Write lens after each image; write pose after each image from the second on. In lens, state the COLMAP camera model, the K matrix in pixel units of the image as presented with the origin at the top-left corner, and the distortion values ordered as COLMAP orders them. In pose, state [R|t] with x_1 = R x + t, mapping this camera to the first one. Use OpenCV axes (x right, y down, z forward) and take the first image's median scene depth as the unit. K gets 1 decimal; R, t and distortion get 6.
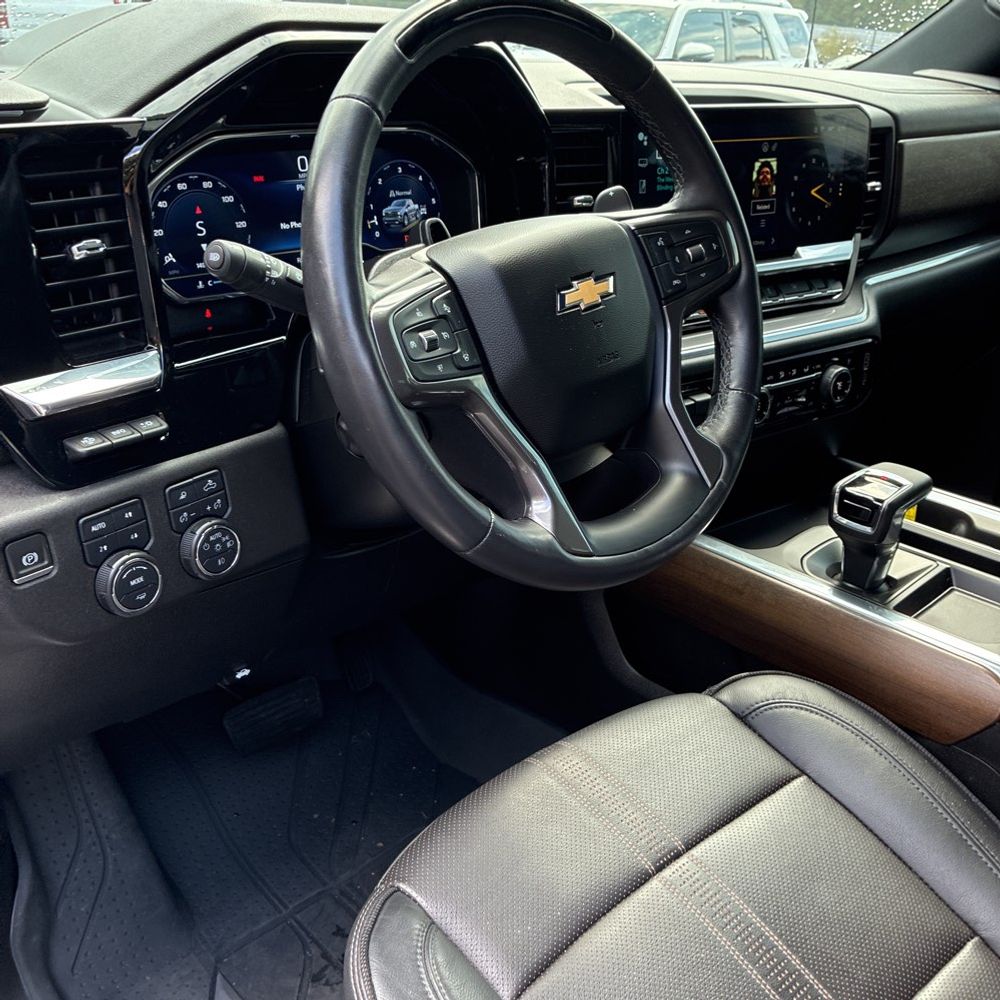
lens RADIAL K [[1014.7, 0, 496.2], [0, 1014.7, 471.7], [0, 0, 1]] dist [0.031101, -0.030343]
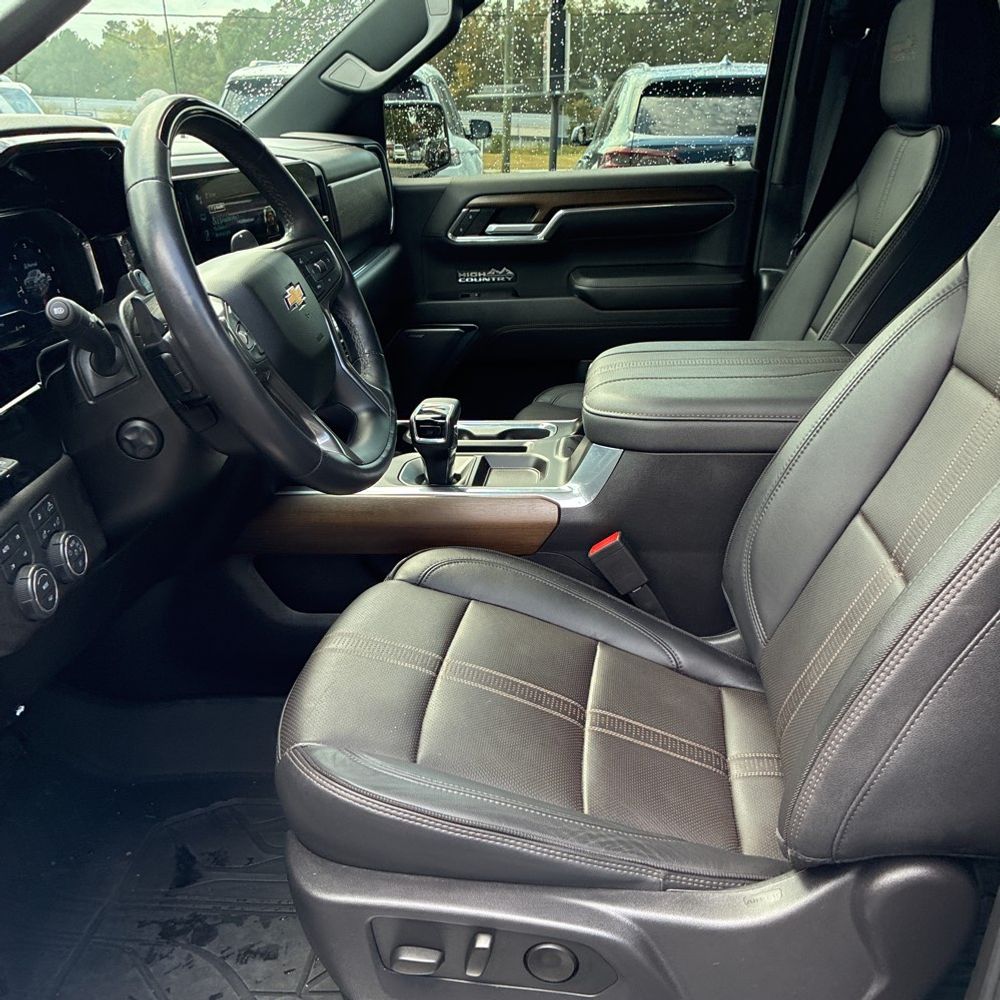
lens RADIAL K [[1014.7, 0, 496.2], [0, 1014.7, 471.7], [0, 0, 1]] dist [0.031101, -0.030343]
pose [[0.766951, -0.266825, 0.583602, -0.443391], [0.299391, 0.953190, 0.042351, 0.063058], [-0.567584, 0.142244, 0.810935, -0.221498]]
